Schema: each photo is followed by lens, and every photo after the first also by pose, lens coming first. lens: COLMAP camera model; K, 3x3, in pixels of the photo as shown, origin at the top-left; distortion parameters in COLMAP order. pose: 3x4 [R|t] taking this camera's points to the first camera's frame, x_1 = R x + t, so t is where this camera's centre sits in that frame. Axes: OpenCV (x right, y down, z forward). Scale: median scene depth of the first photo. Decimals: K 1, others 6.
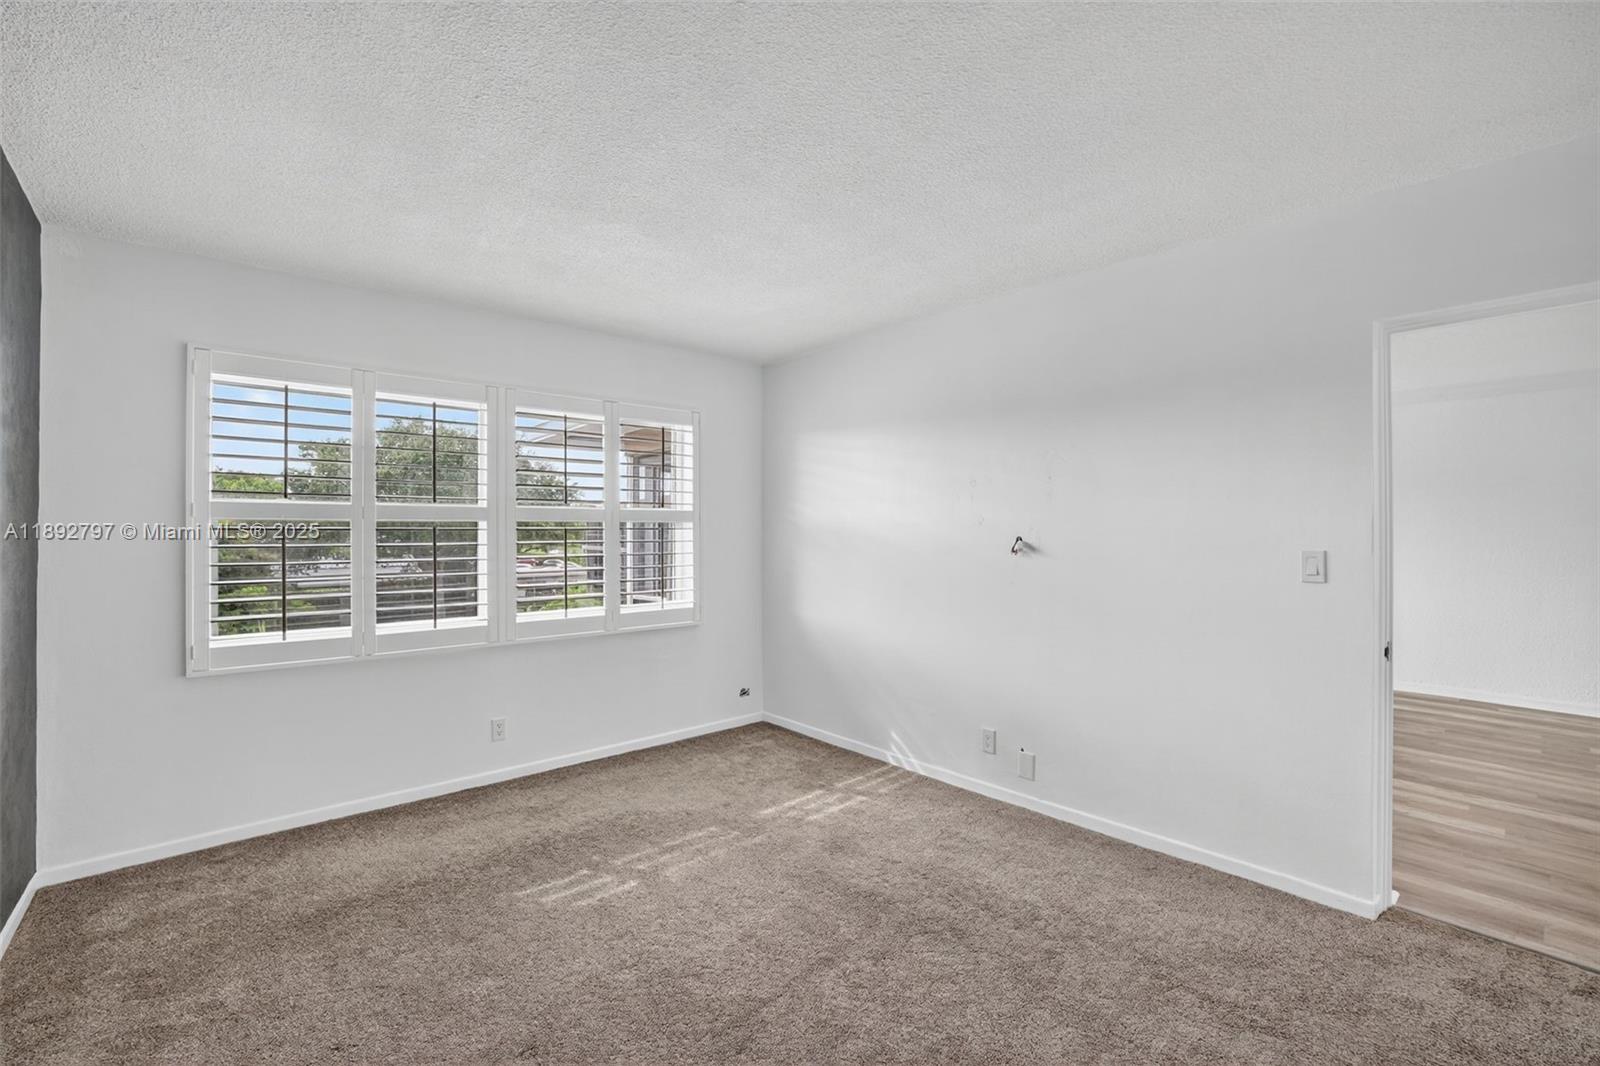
lens RADIAL K [[656.5, 0, 784.7], [0, 656.5, 535.5], [0, 0, 1]] dist [-0.015499, 0.000249]
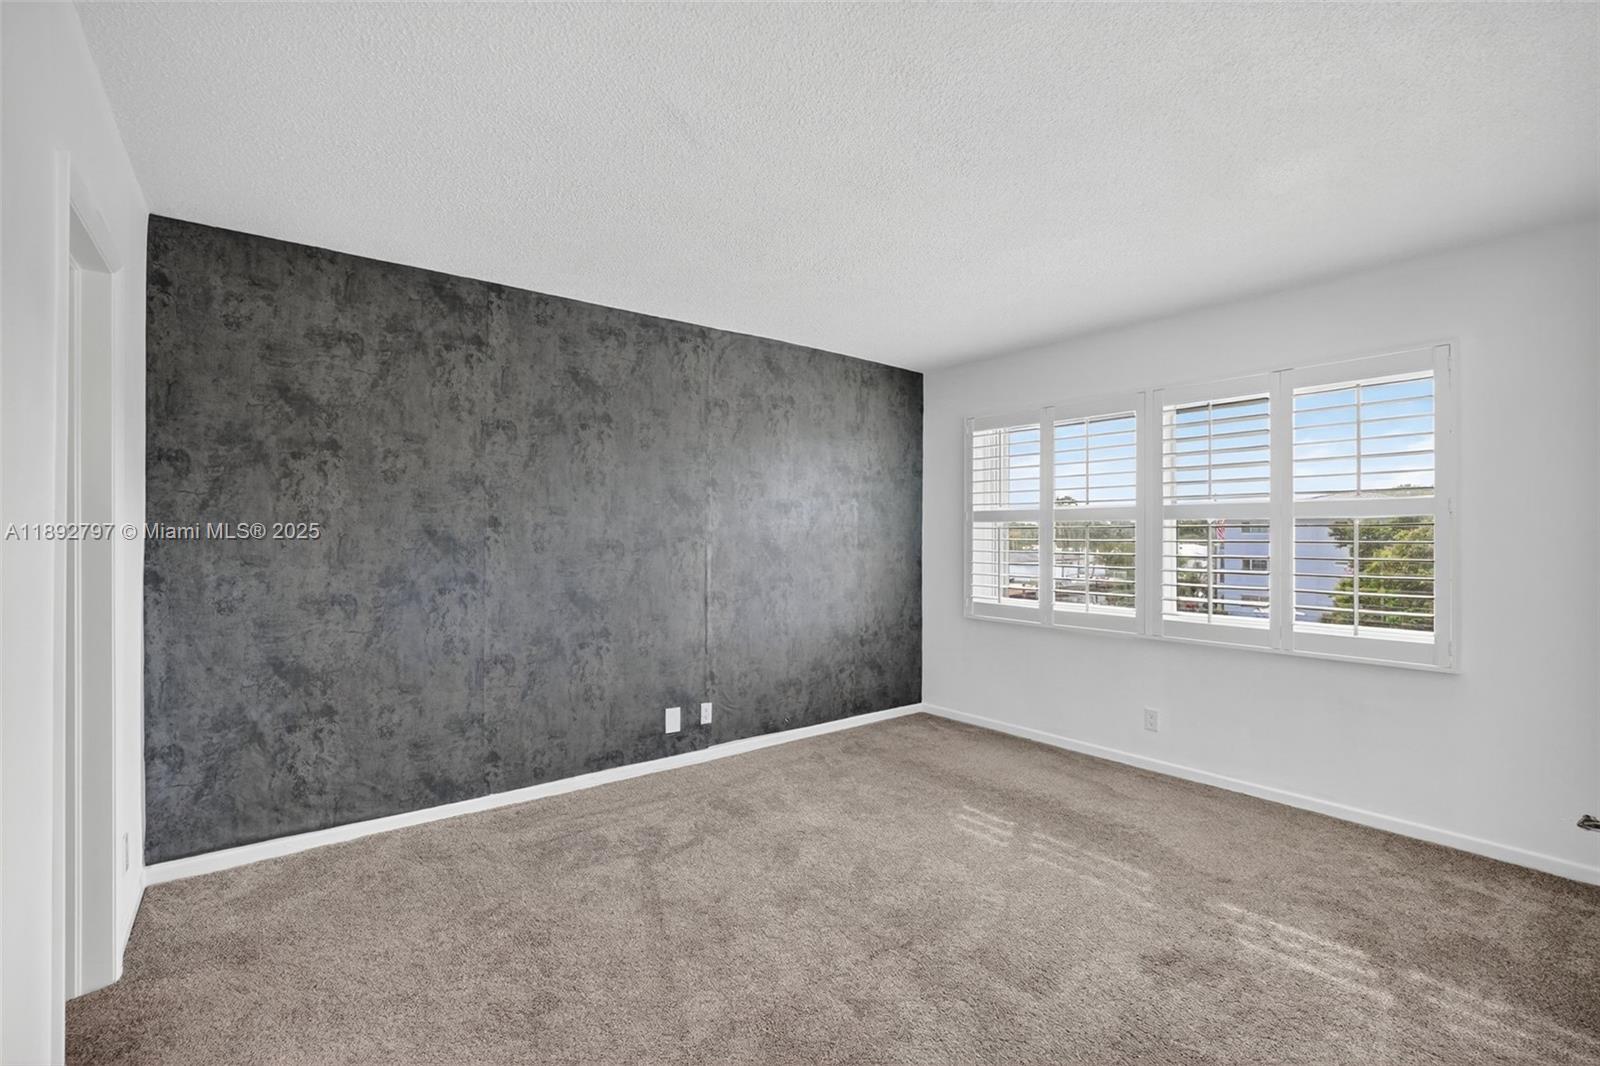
lens RADIAL K [[709.6, 0, 811.7], [0, 709.6, 540.4], [0, 0, 1]] dist [-0.022450, 0.001475]
pose [[-0.022983, 0.017284, -0.999586, 0.745926], [0.005679, 0.999837, 0.017158, -0.011825], [0.999720, -0.005282, -0.023077, 0.527770]]
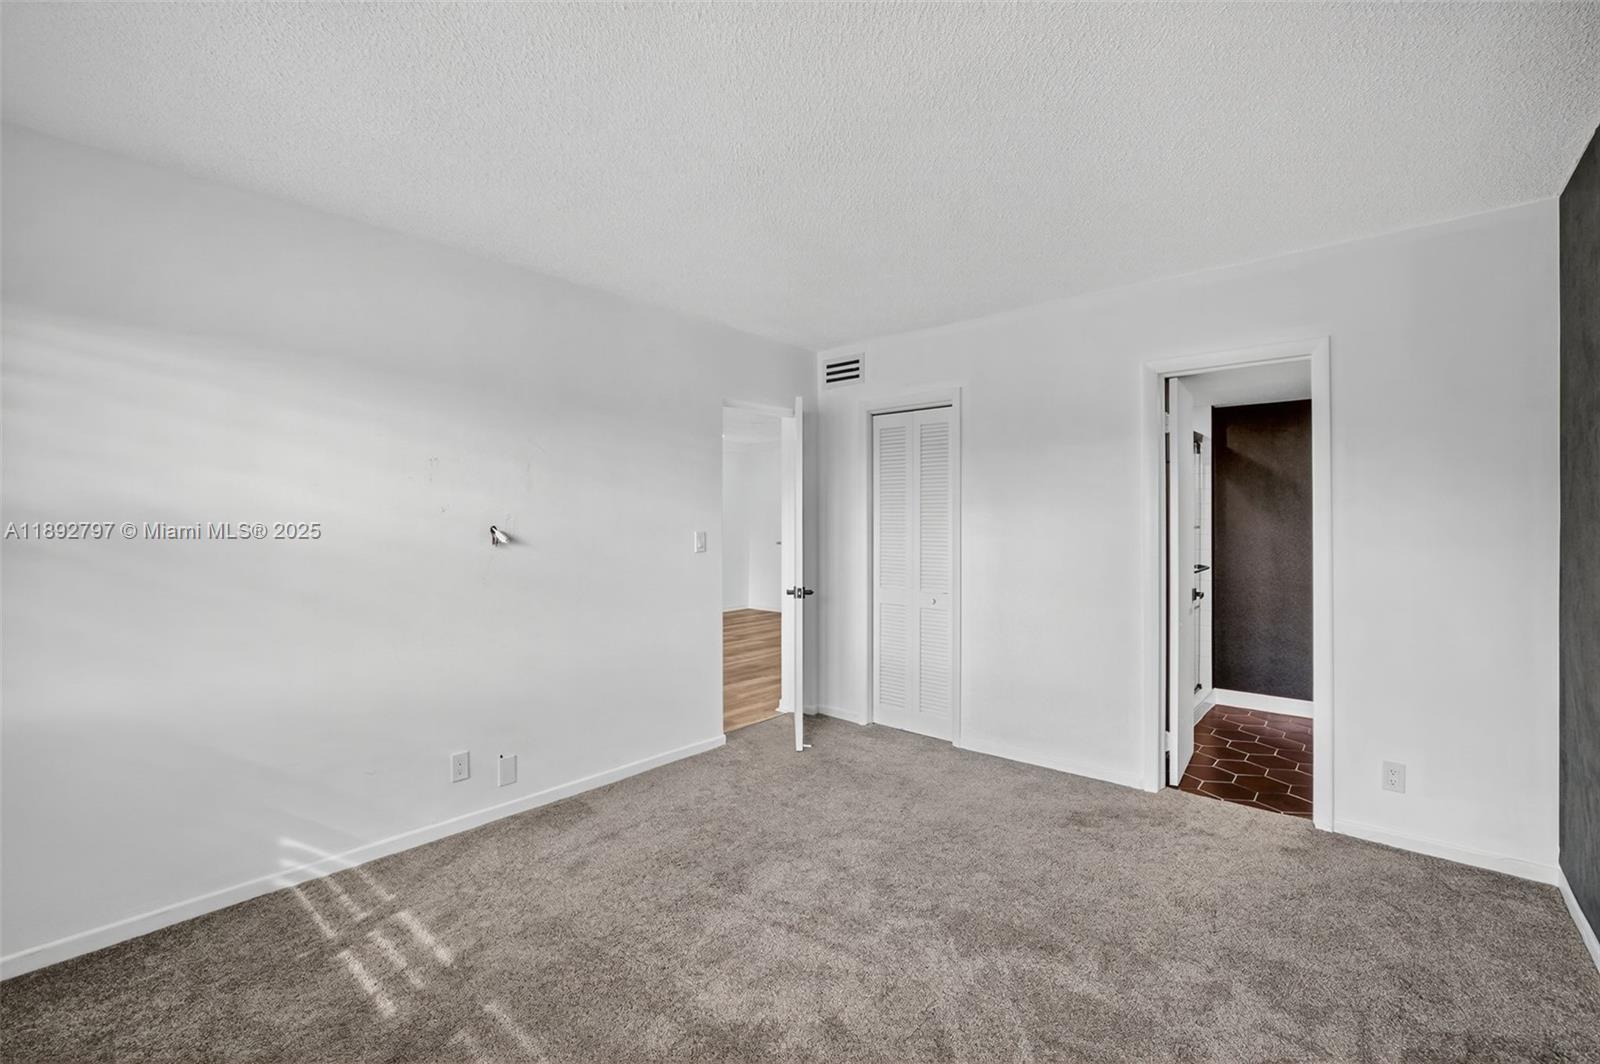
lens RADIAL K [[689.0, 0, 794.8], [0, 689.0, 523.0], [0, 0, 1]] dist [-0.040534, 0.012128]
pose [[-0.143102, 0.002486, 0.989705, -0.639058], [-0.002340, 0.999993, -0.002850, -0.001821], [-0.989705, -0.002724, -0.143095, 0.712237]]
